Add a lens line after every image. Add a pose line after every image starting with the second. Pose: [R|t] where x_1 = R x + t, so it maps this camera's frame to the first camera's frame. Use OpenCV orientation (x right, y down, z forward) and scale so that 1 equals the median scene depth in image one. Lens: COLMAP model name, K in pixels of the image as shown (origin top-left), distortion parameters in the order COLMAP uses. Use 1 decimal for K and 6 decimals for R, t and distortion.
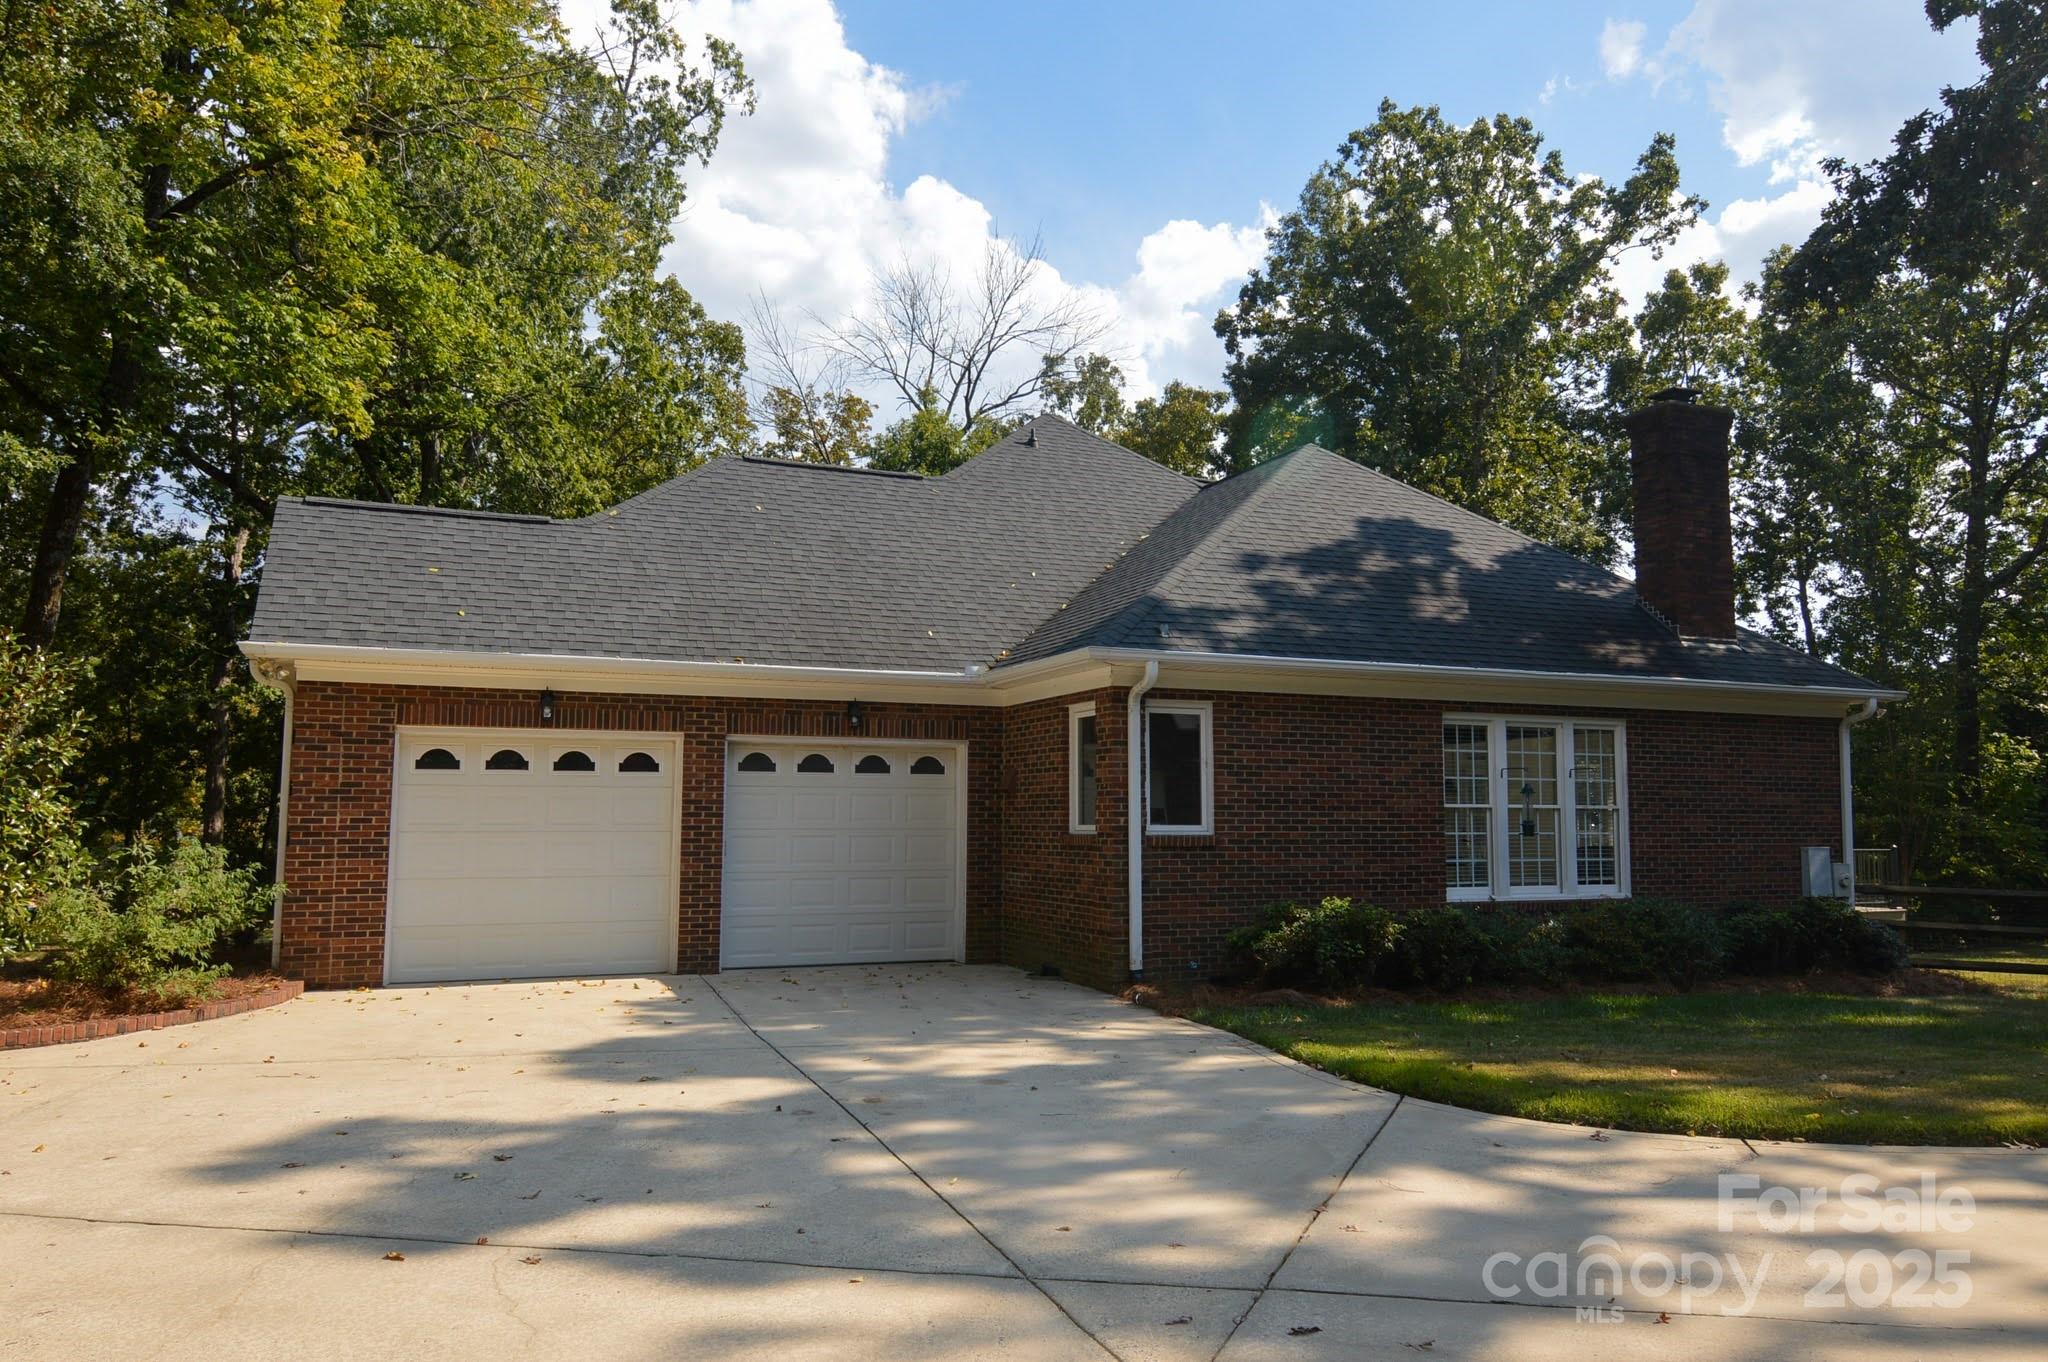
lens RADIAL K [[1361.0, 0, 1020.7], [0, 1361.0, 691.3], [0, 0, 1]] dist [-0.004505, -0.000168]
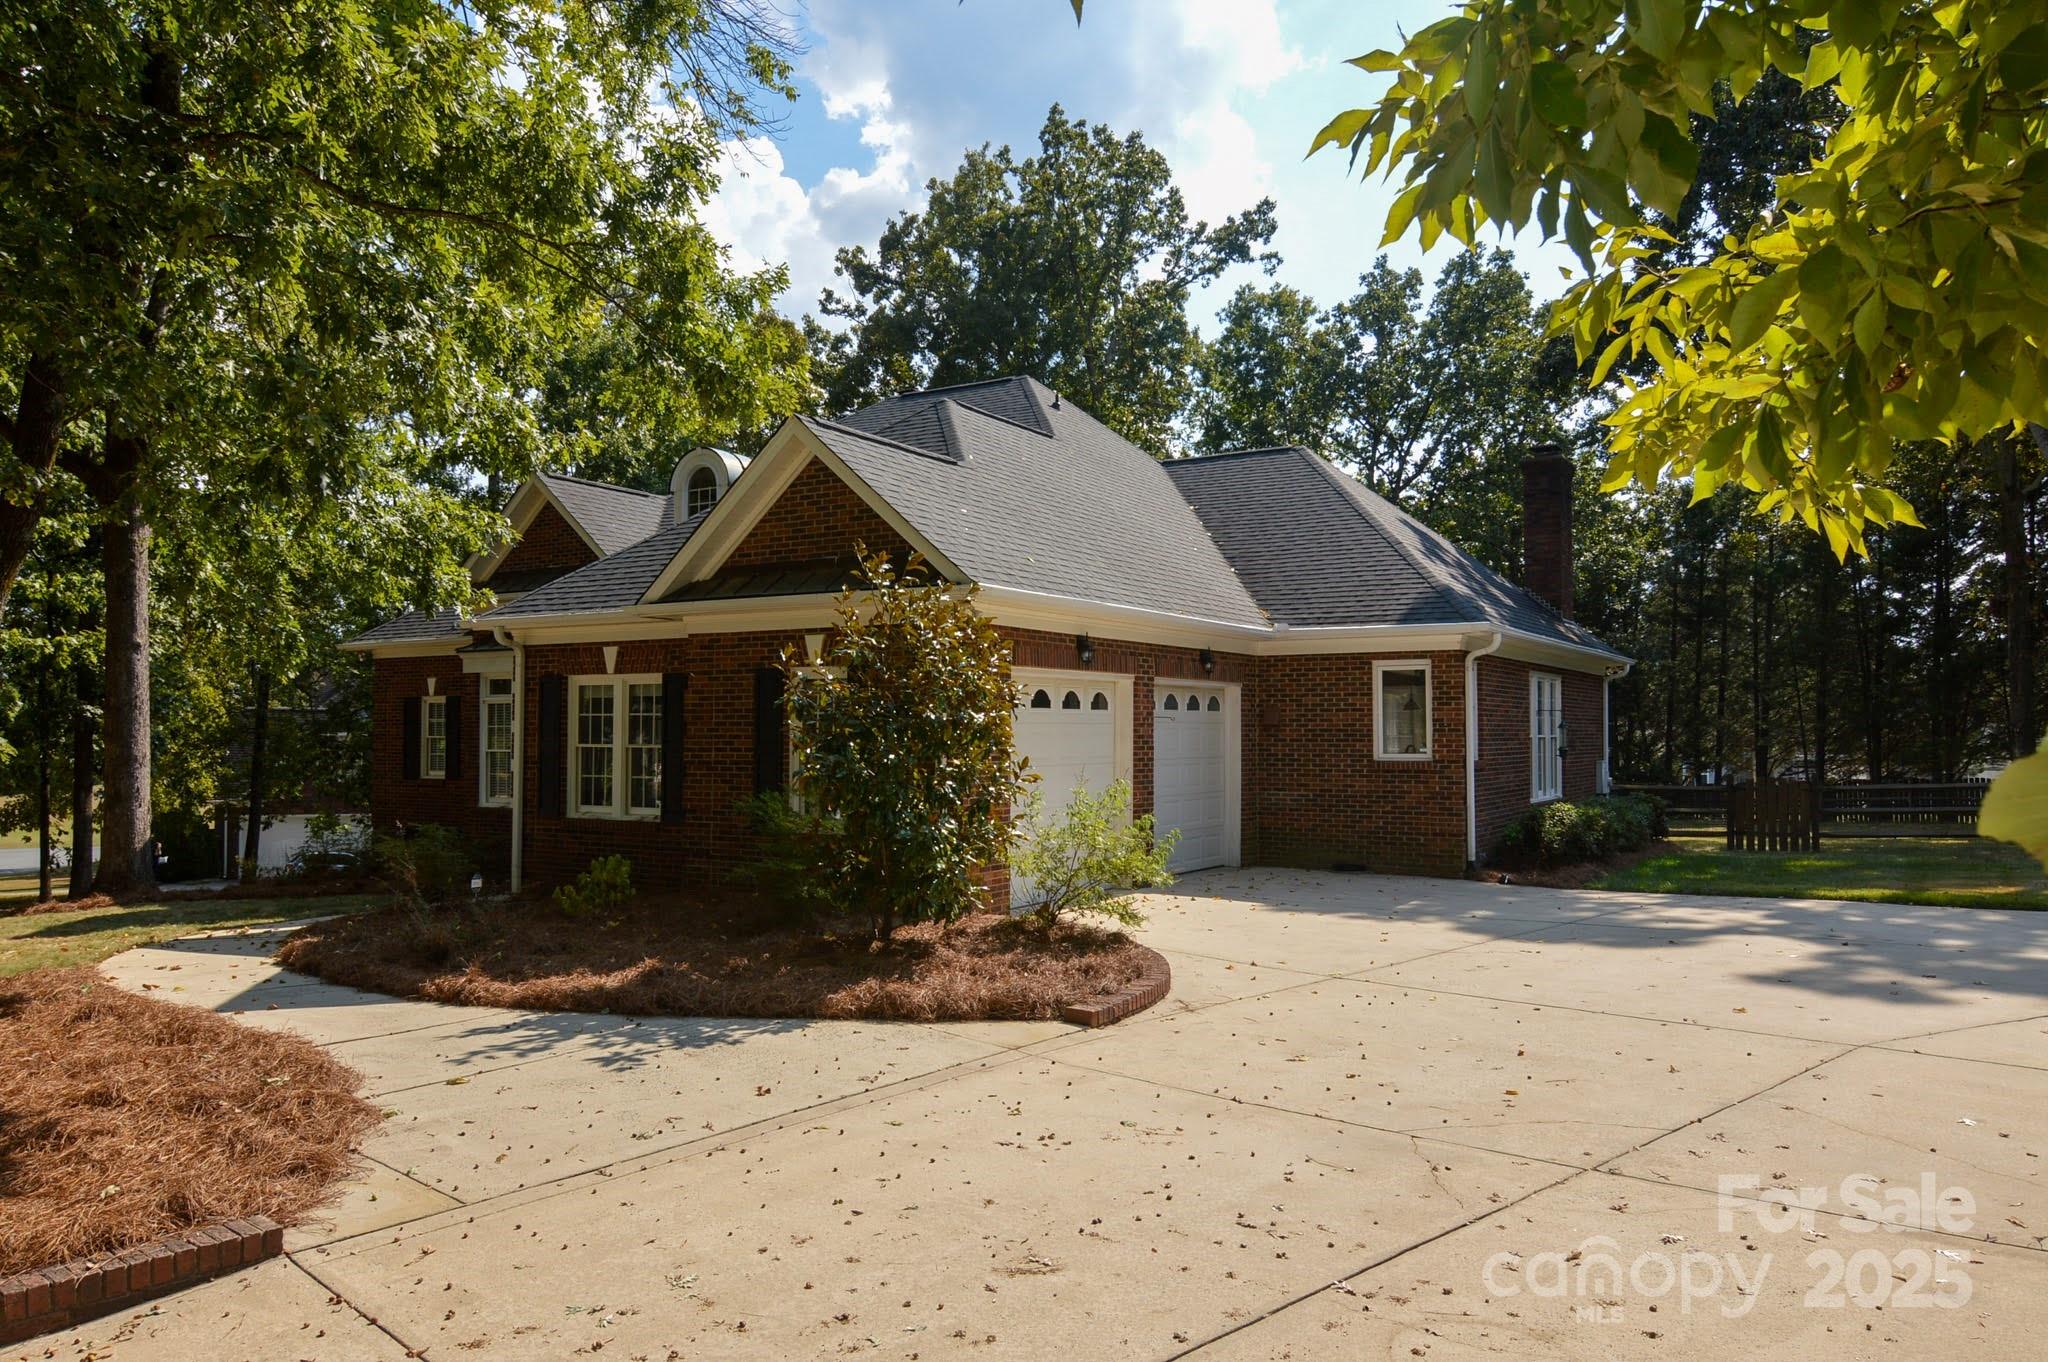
lens RADIAL K [[1427.3, 0, 1024.3], [0, 1427.3, 679.4], [0, 0, 1]] dist [0.008699, -0.022302]
pose [[0.800422, 0.016058, 0.599222, -0.951338], [-0.046318, 0.998309, 0.035117, -0.003451], [-0.597644, -0.055864, 0.799813, 0.099625]]
